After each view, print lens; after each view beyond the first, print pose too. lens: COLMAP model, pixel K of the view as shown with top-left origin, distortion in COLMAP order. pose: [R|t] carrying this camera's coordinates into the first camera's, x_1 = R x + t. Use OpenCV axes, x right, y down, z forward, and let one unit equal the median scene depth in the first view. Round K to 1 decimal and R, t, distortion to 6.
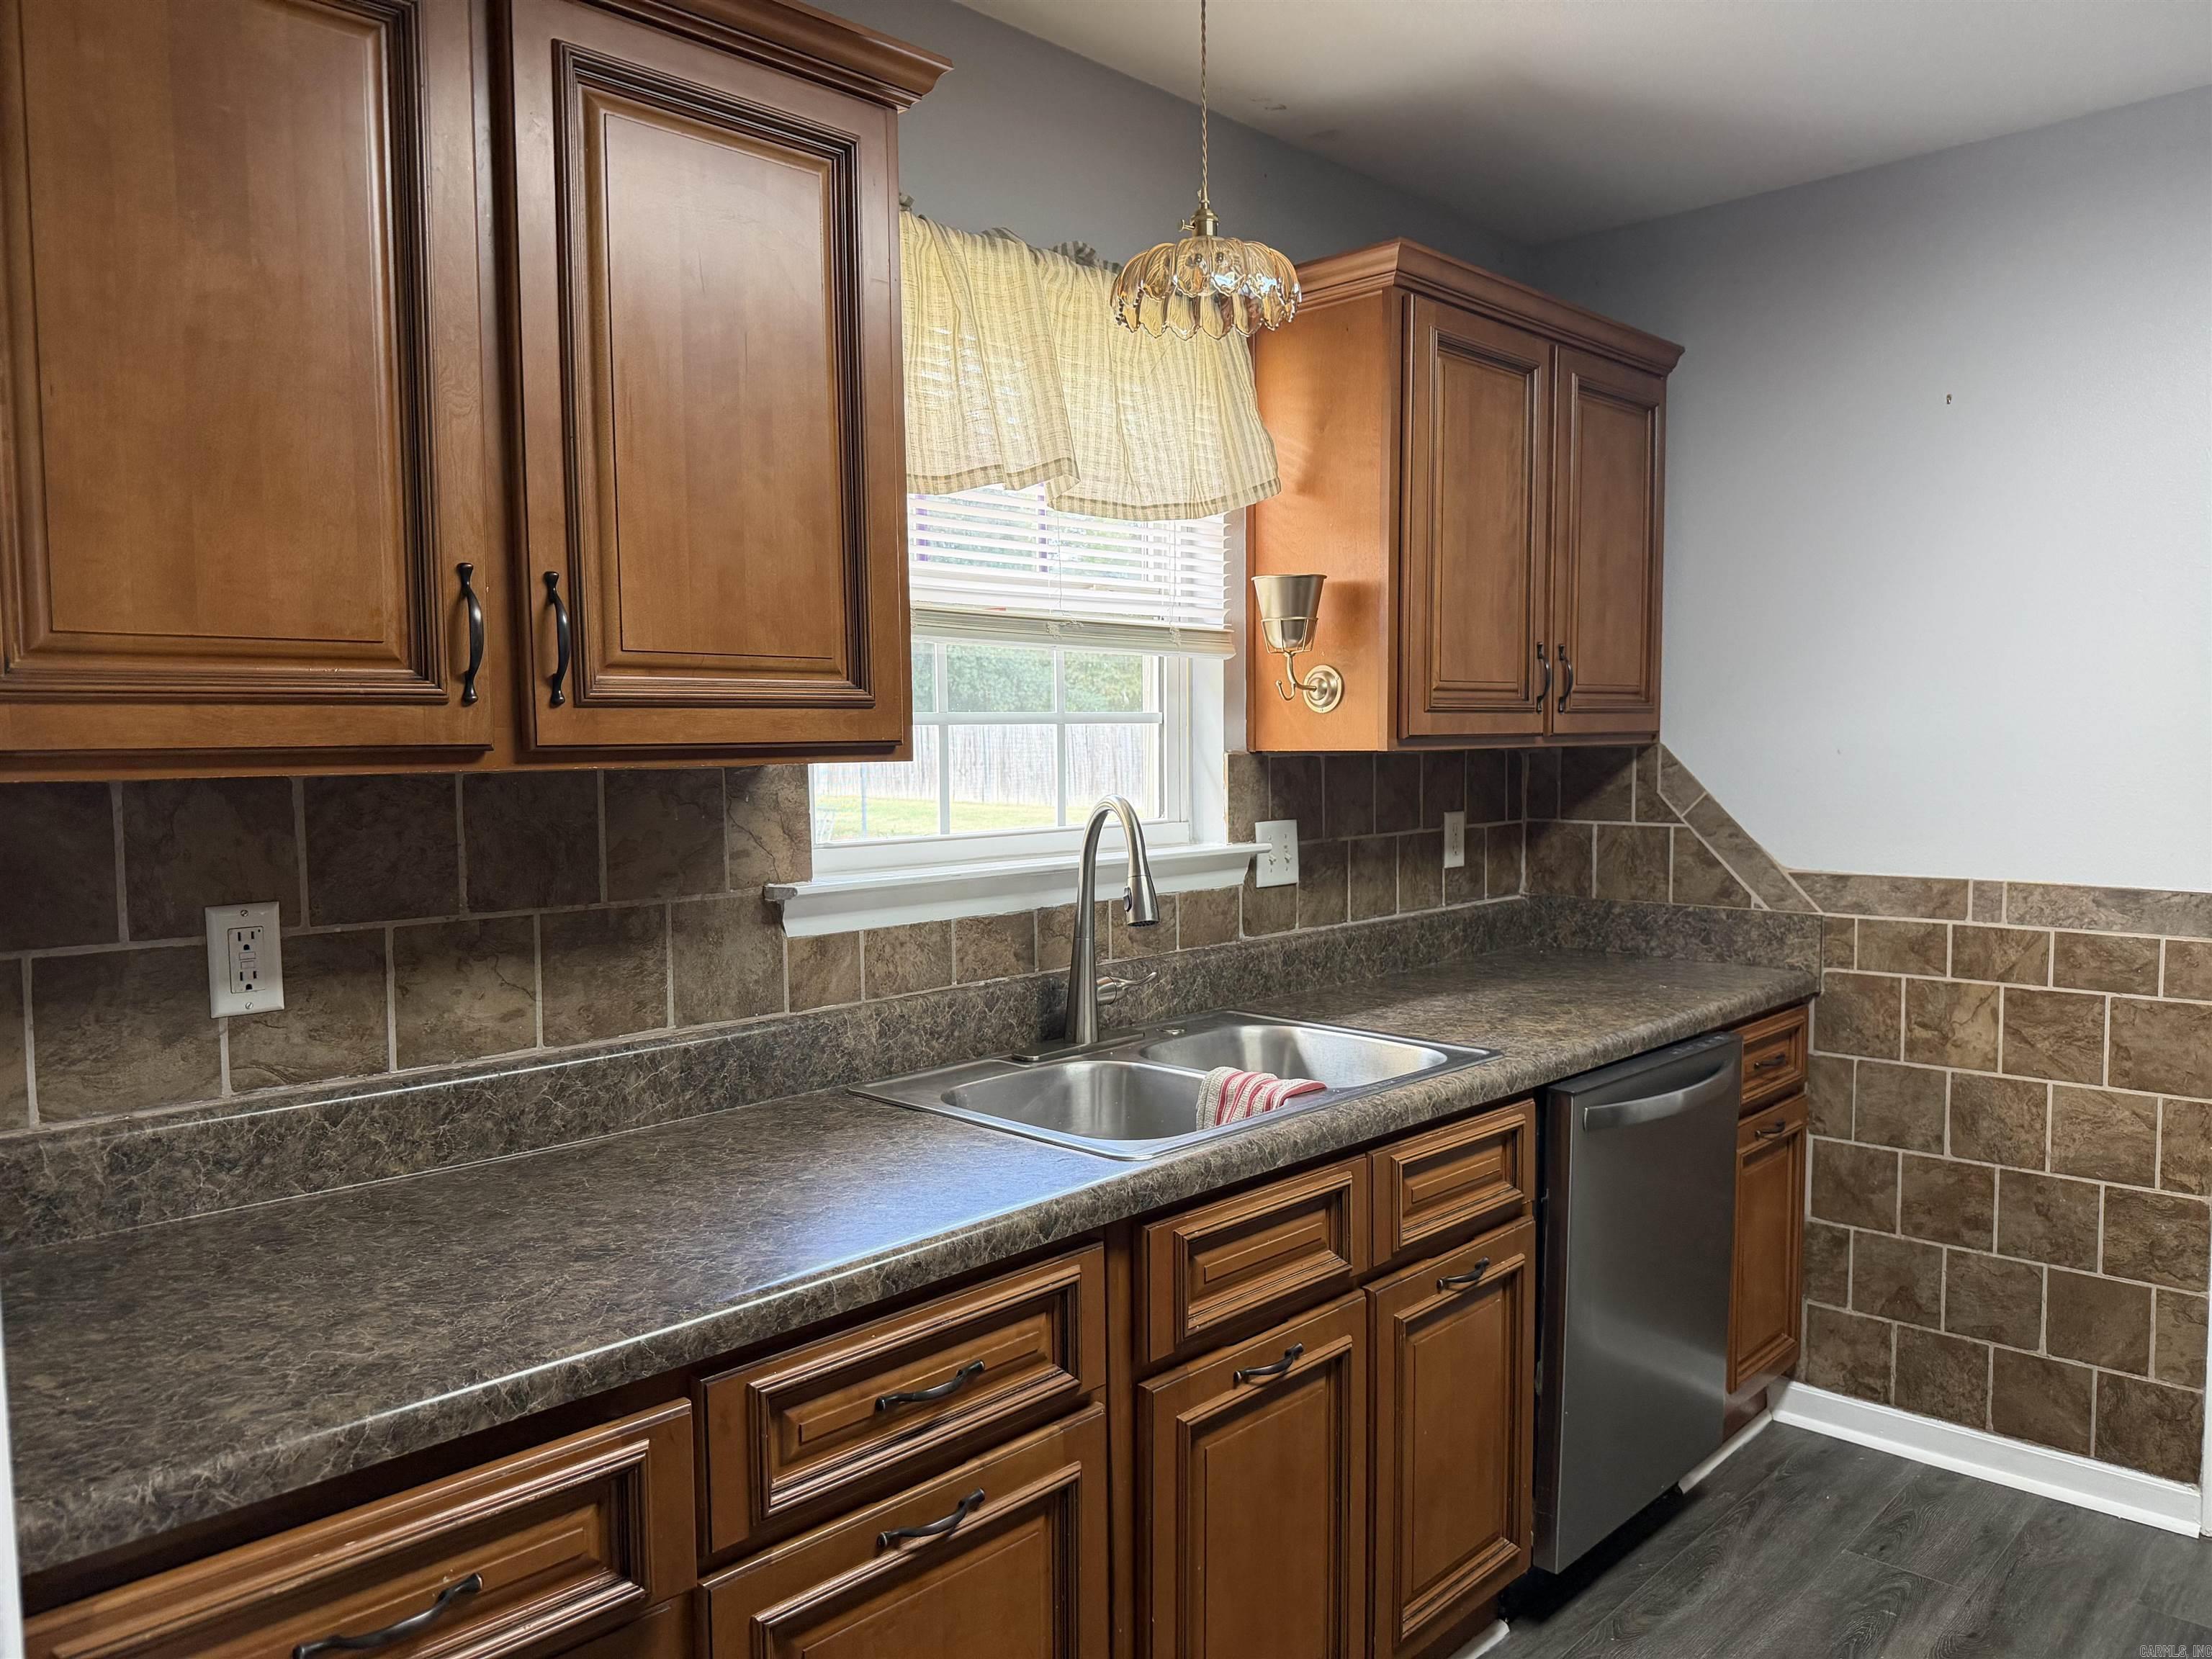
lens RADIAL K [[1503.9, 0, 1106.0], [0, 1503.9, 829.5], [0, 0, 1]] dist [-0.040627, 0.001144]
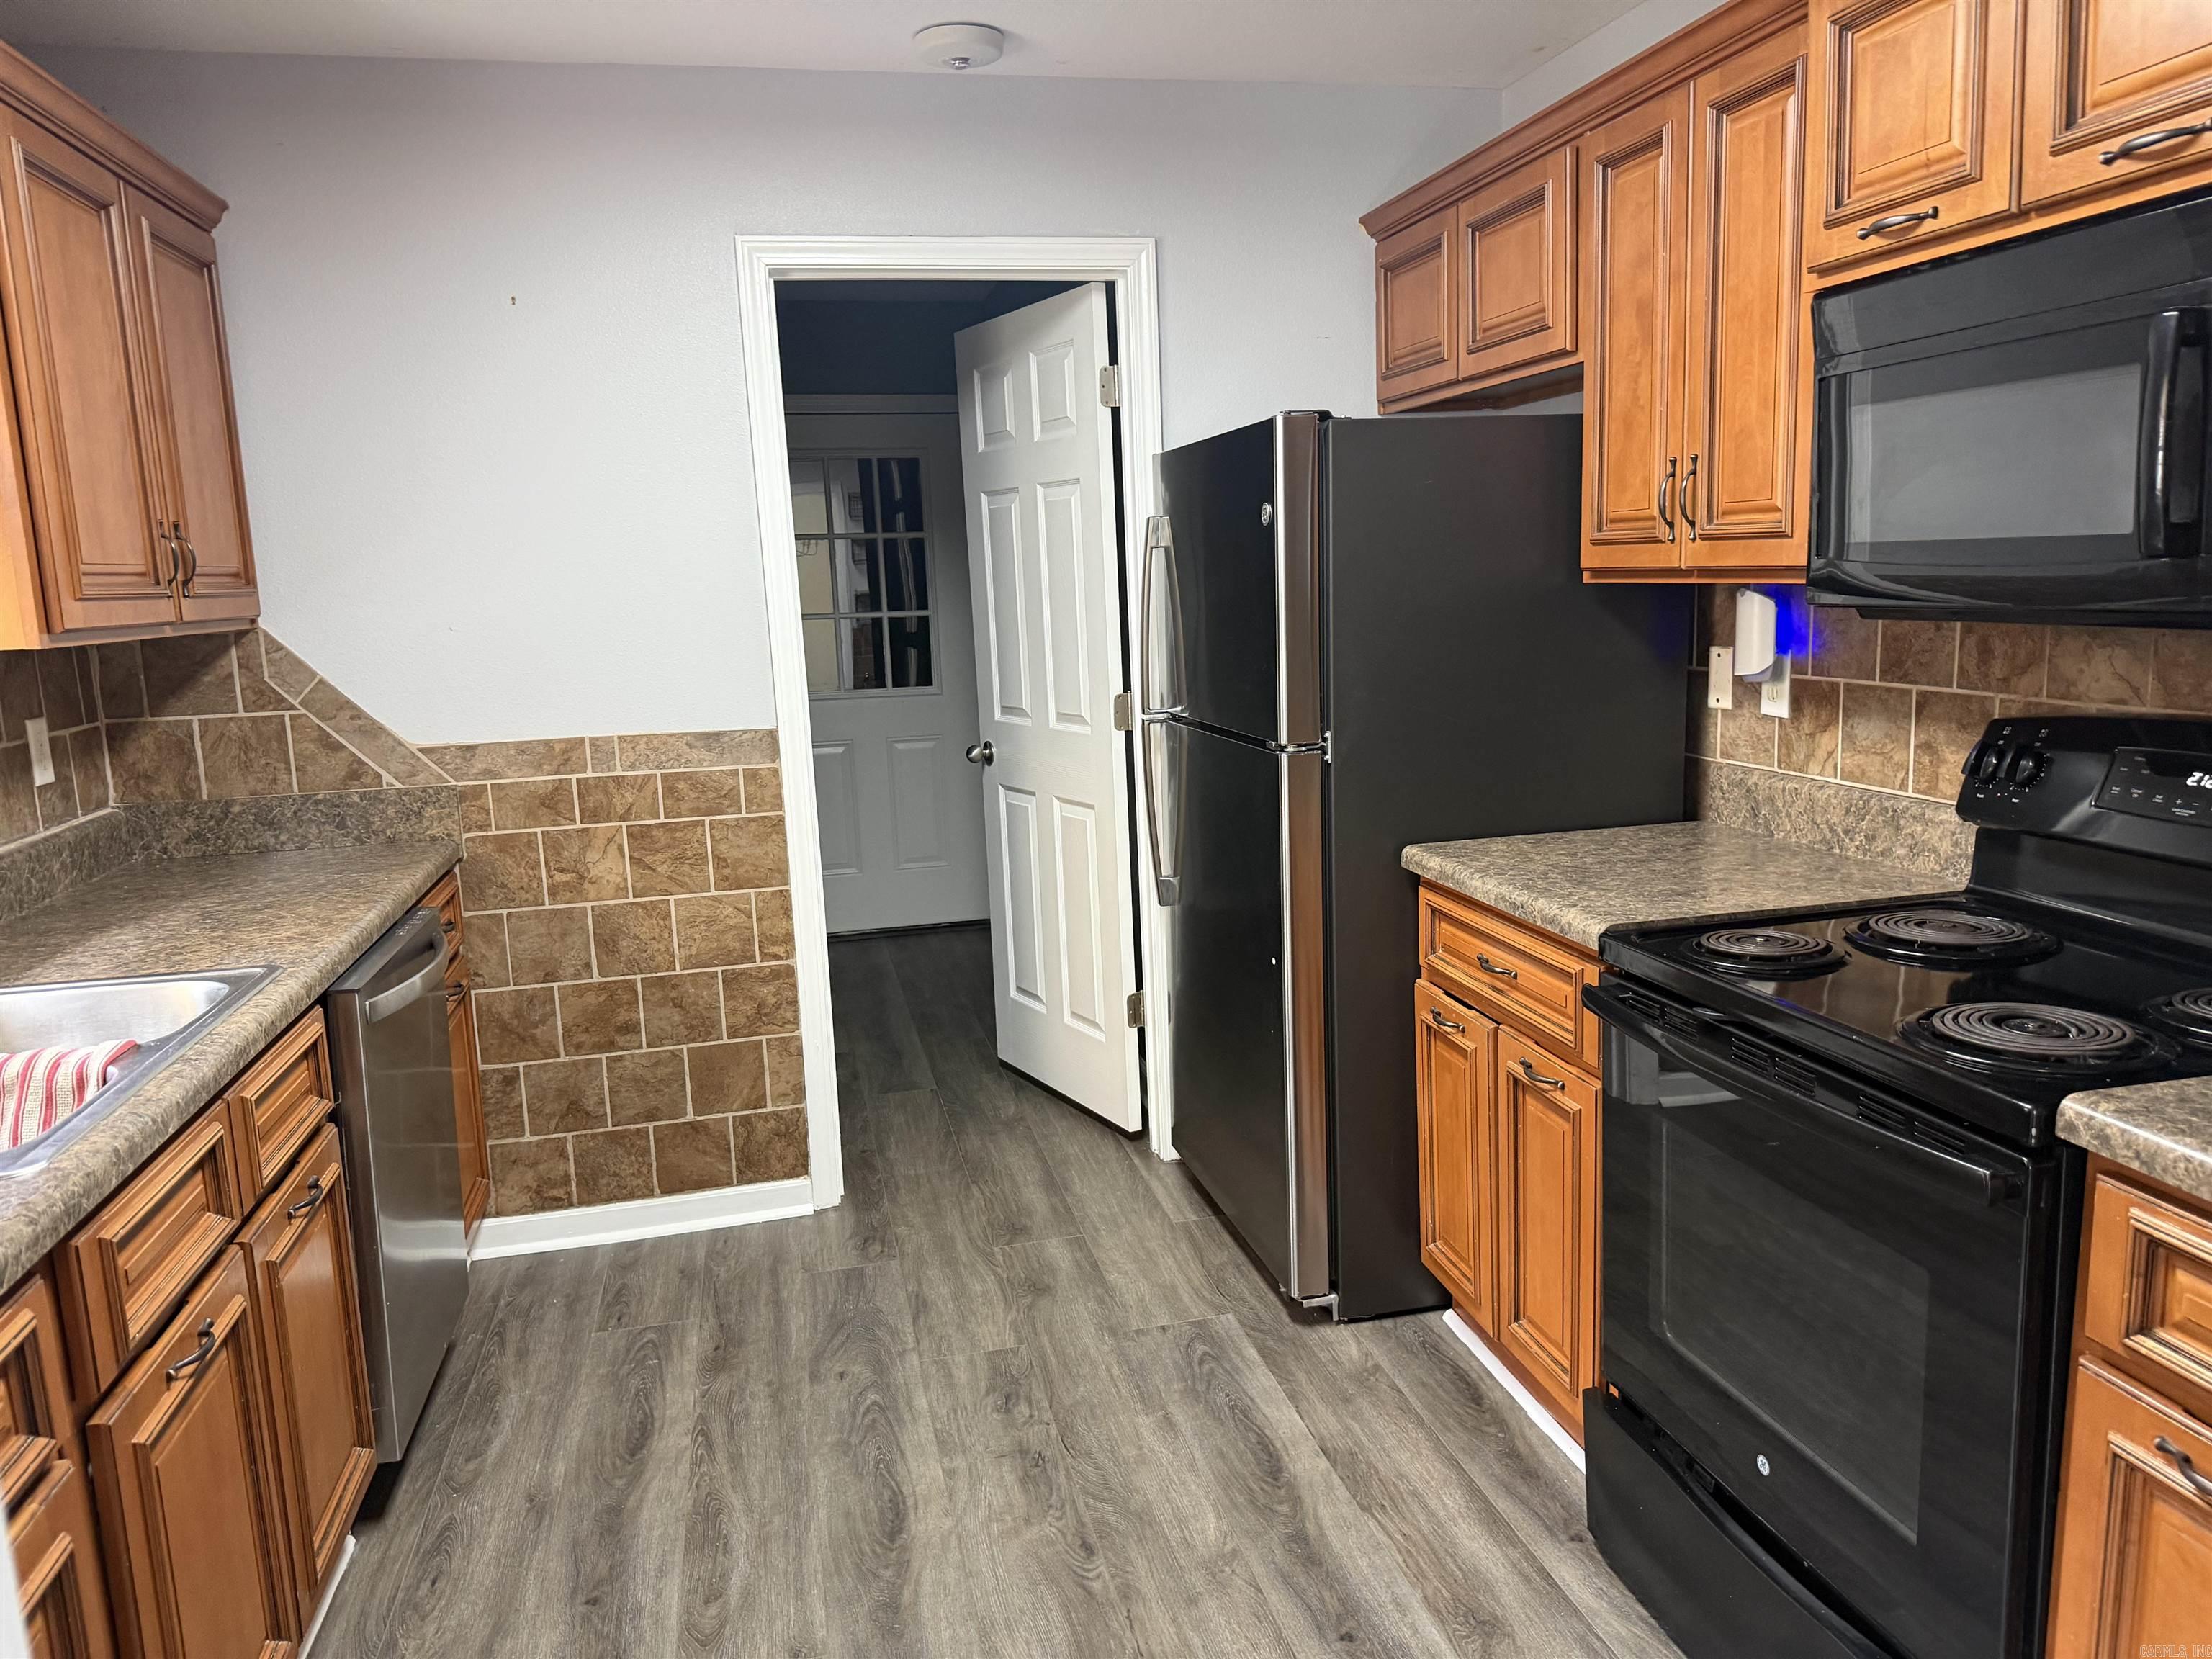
lens RADIAL K [[1526.9, 0, 1106.0], [0, 1526.9, 829.5], [0, 0, 1]] dist [0.005035, -0.065552]
pose [[0.511373, -0.147942, 0.846529, -0.213924], [0.075367, 0.988995, 0.127313, -0.014982], [-0.856048, -0.001304, 0.516895, 0.047787]]
